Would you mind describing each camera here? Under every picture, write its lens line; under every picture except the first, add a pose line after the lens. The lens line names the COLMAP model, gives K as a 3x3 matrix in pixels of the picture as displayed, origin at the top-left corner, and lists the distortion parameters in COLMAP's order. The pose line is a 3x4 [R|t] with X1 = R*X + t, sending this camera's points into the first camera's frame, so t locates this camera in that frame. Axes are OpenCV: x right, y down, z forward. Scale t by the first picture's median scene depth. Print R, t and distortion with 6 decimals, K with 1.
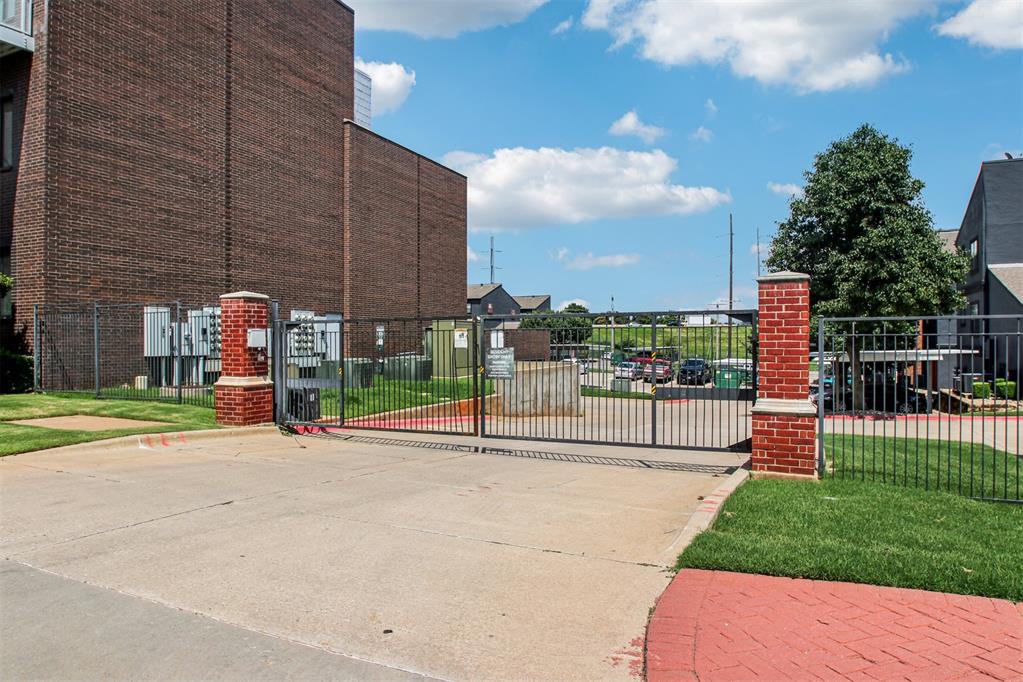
lens RADIAL K [[681.6, 0, 511.5], [0, 681.6, 341.0], [0, 0, 1]] dist [-0.031294, 0.002360]
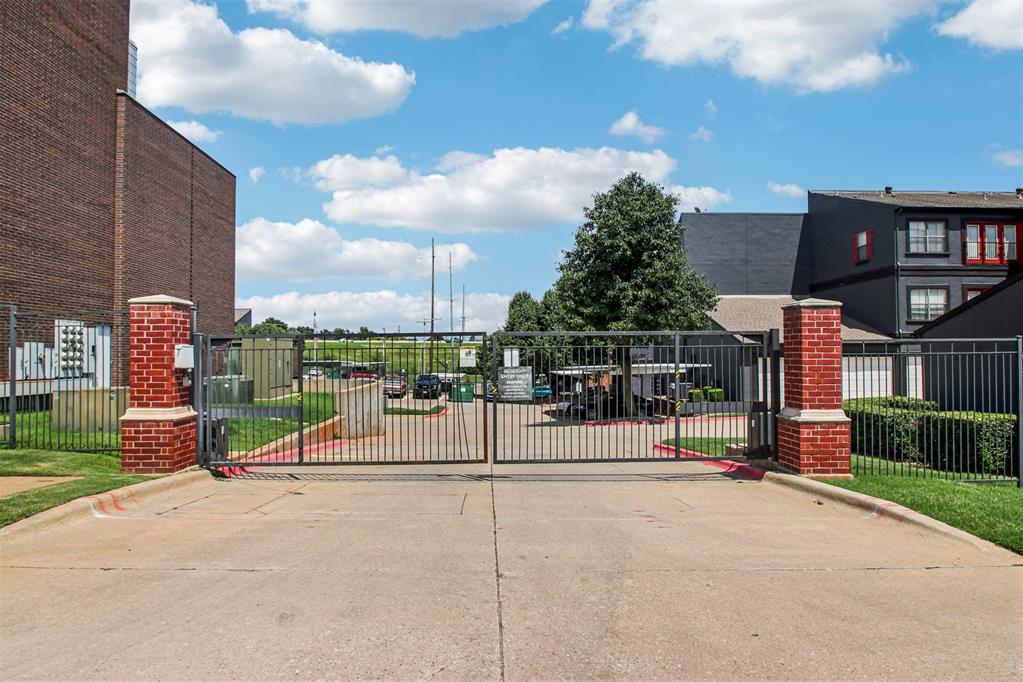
lens RADIAL K [[661.3, 0, 511.5], [0, 661.3, 341.0], [0, 0, 1]] dist [-0.027765, -0.001767]
pose [[0.887526, 0.008725, 0.460676, -0.353014], [0.001927, 0.999742, -0.022646, -0.003871], [-0.460754, 0.020987, 0.887280, 0.153574]]
